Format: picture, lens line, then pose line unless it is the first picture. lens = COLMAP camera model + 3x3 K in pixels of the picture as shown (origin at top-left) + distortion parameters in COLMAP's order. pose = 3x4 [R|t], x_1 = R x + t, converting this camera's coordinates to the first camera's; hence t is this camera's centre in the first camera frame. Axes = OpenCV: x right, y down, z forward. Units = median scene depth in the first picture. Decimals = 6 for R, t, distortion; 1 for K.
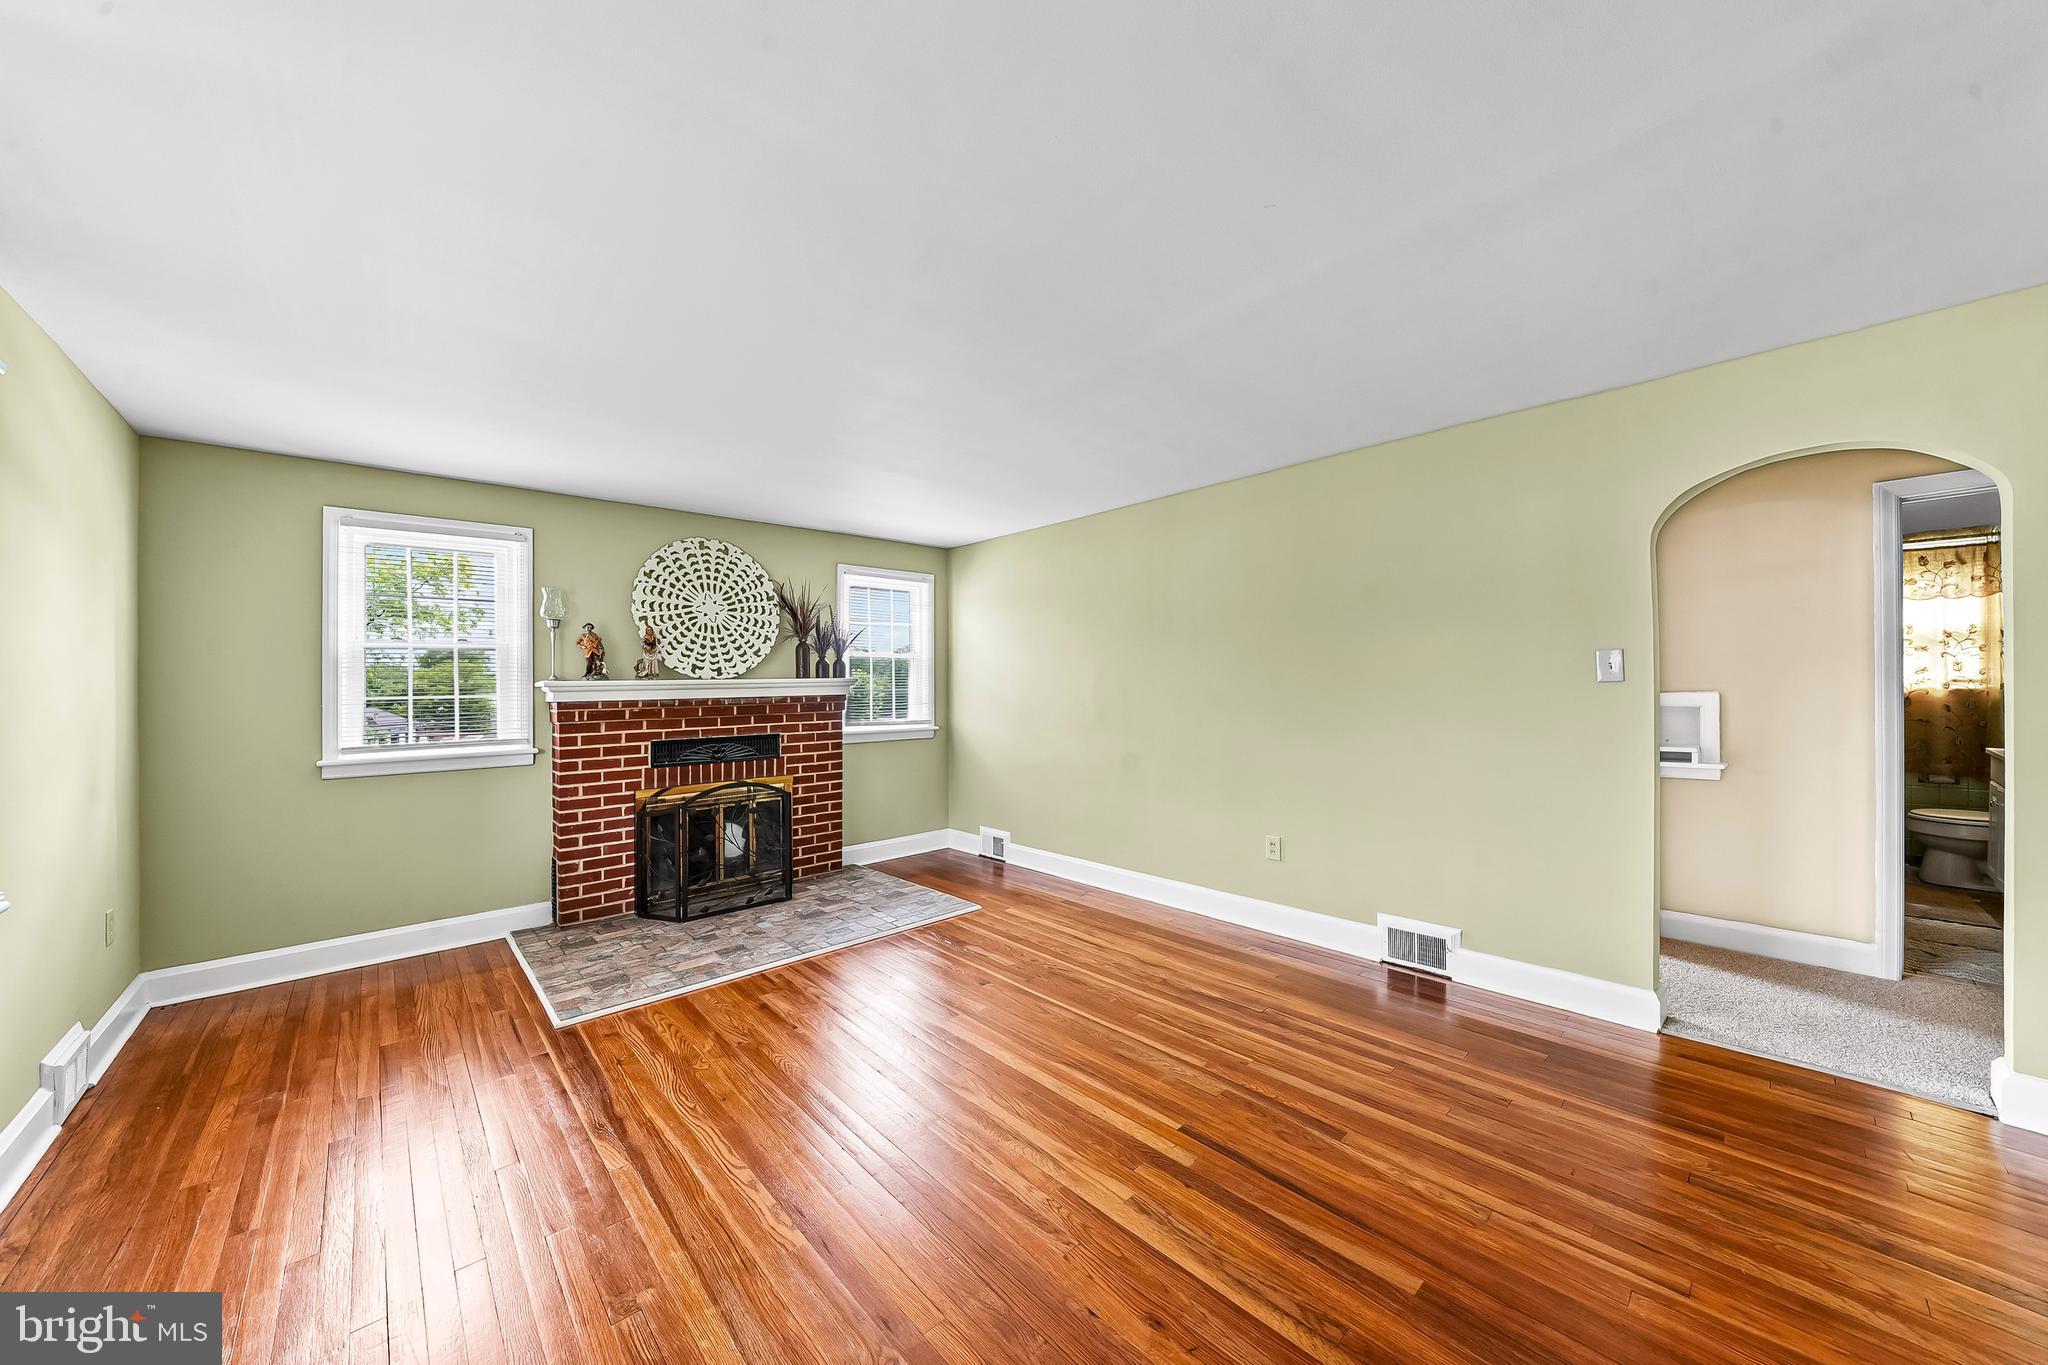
lens RADIAL K [[708.2, 0, 1010.8], [0, 708.2, 687.9], [0, 0, 1]] dist [-0.015809, 0.000023]
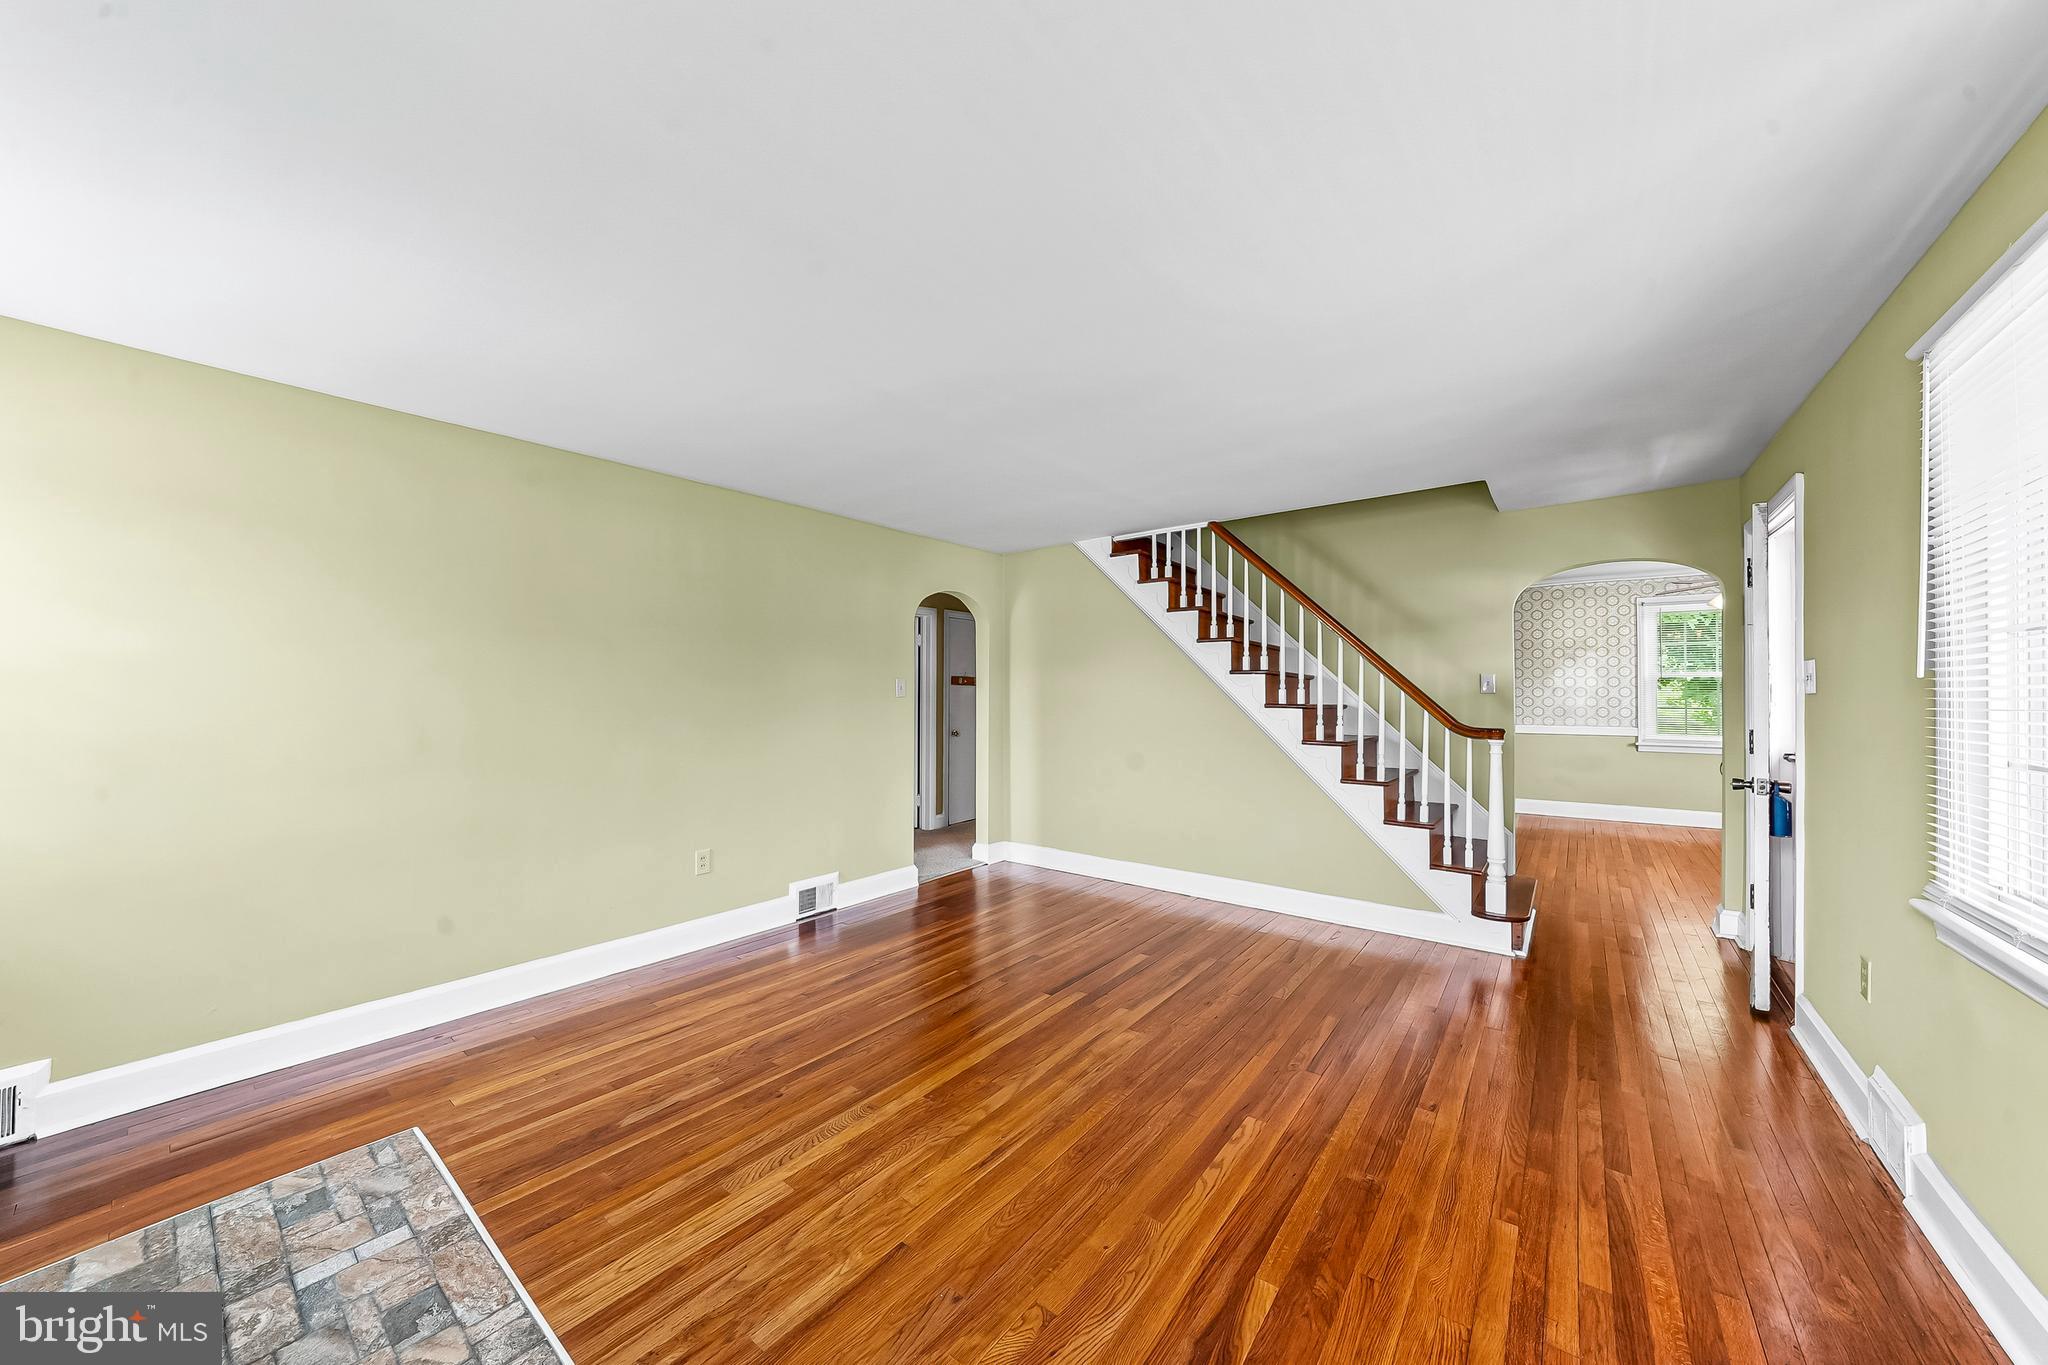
lens RADIAL K [[708.2, 0, 1010.8], [0, 708.2, 687.9], [0, 0, 1]] dist [-0.015809, 0.000023]
pose [[-0.155968, 0.021914, 0.987519, -0.579626], [0.008921, 0.999744, -0.020776, 0.006339], [-0.987722, 0.005569, -0.156124, 0.619330]]
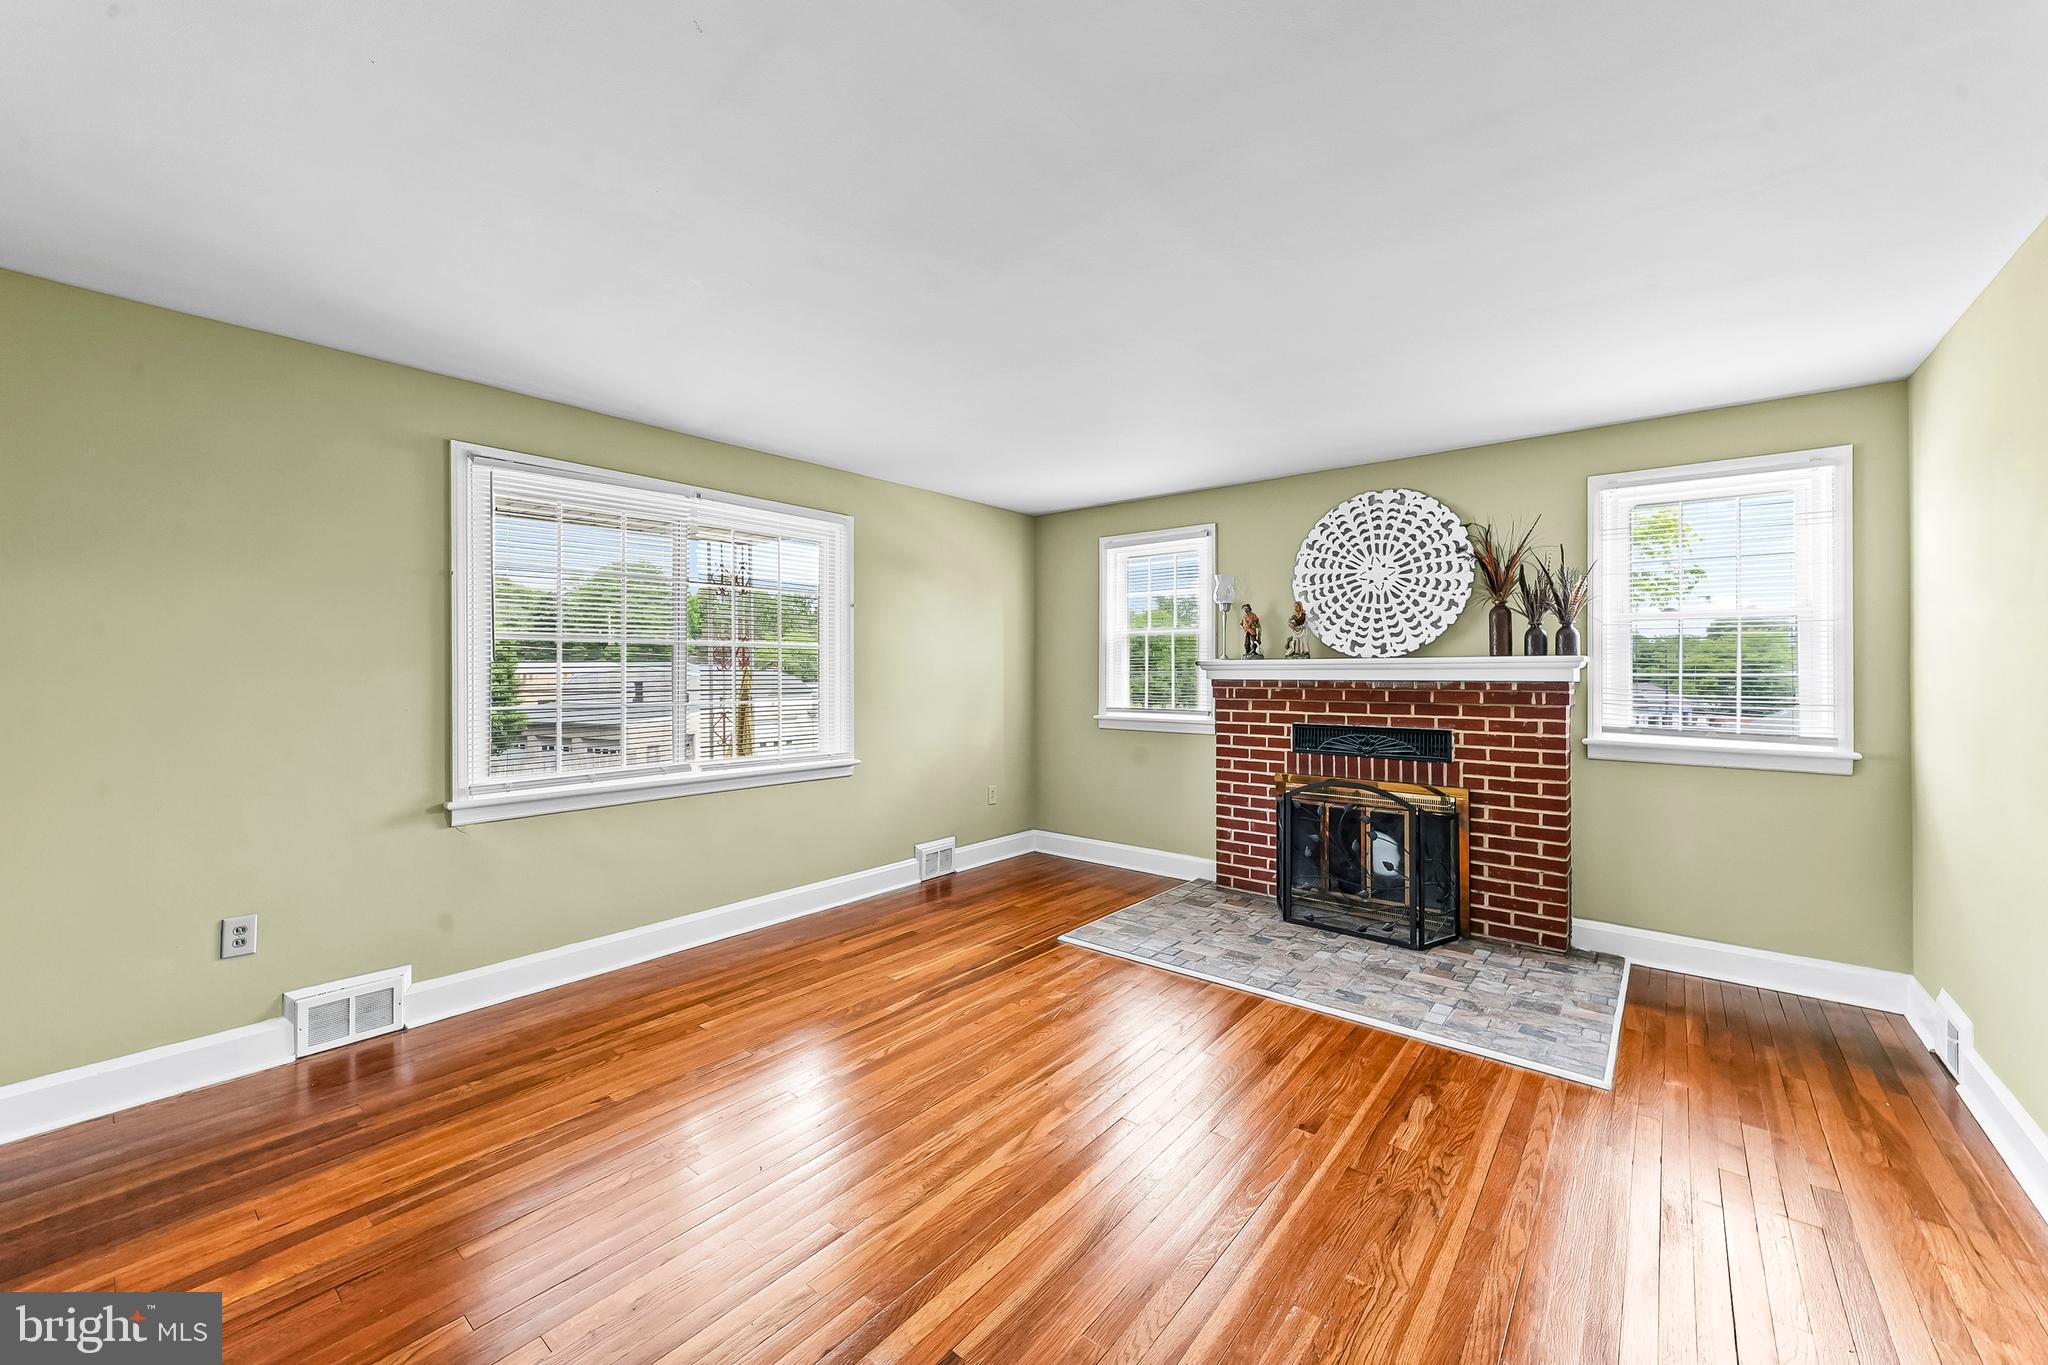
lens RADIAL K [[795.6, 0, 1017.9], [0, 795.6, 662.4], [0, 0, 1]] dist [-0.000342, -0.000150]
pose [[0.144446, 0.006621, -0.989491, 0.460125], [-0.006551, 0.999962, 0.005735, -0.009573], [0.989491, 0.005653, 0.144484, 0.448321]]
